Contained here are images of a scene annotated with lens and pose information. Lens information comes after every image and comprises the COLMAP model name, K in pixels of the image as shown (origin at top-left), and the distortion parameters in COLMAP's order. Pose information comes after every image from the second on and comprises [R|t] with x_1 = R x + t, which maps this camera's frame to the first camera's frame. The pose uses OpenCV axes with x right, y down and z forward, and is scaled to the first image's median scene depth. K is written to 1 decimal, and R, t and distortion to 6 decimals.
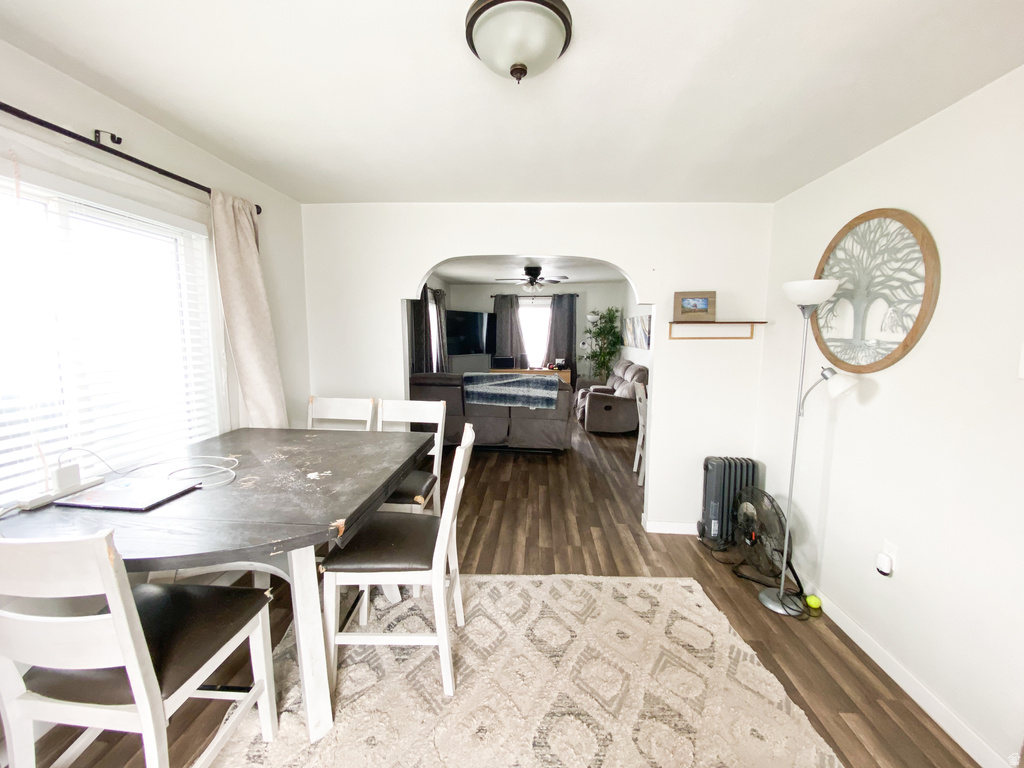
lens RADIAL K [[415.3, 0, 511.0], [0, 415.3, 390.3], [0, 0, 1]] dist [0.015802, -0.017970]
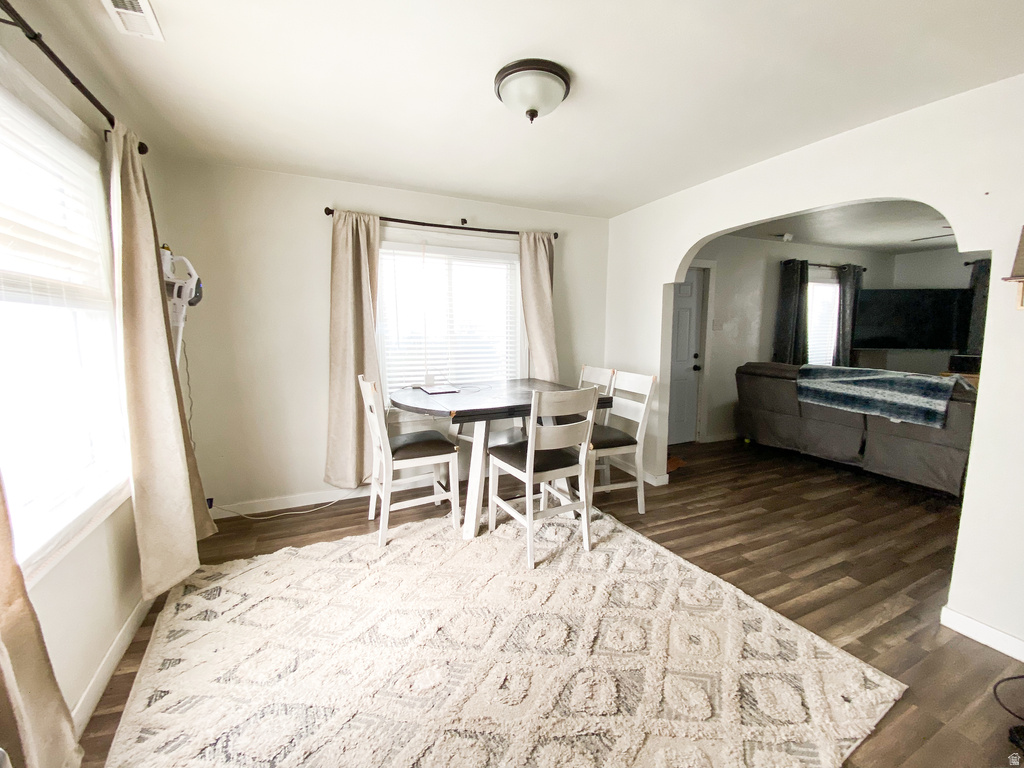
lens RADIAL K [[415.3, 0, 501.3], [0, 415.3, 381.9], [0, 0, 1]] dist [0.015802, -0.017970]
pose [[0.466521, 0.100907, -0.878735, 0.526305], [-0.116428, 0.991833, 0.052083, 0.029263], [0.876814, 0.078011, 0.474459, 0.114767]]
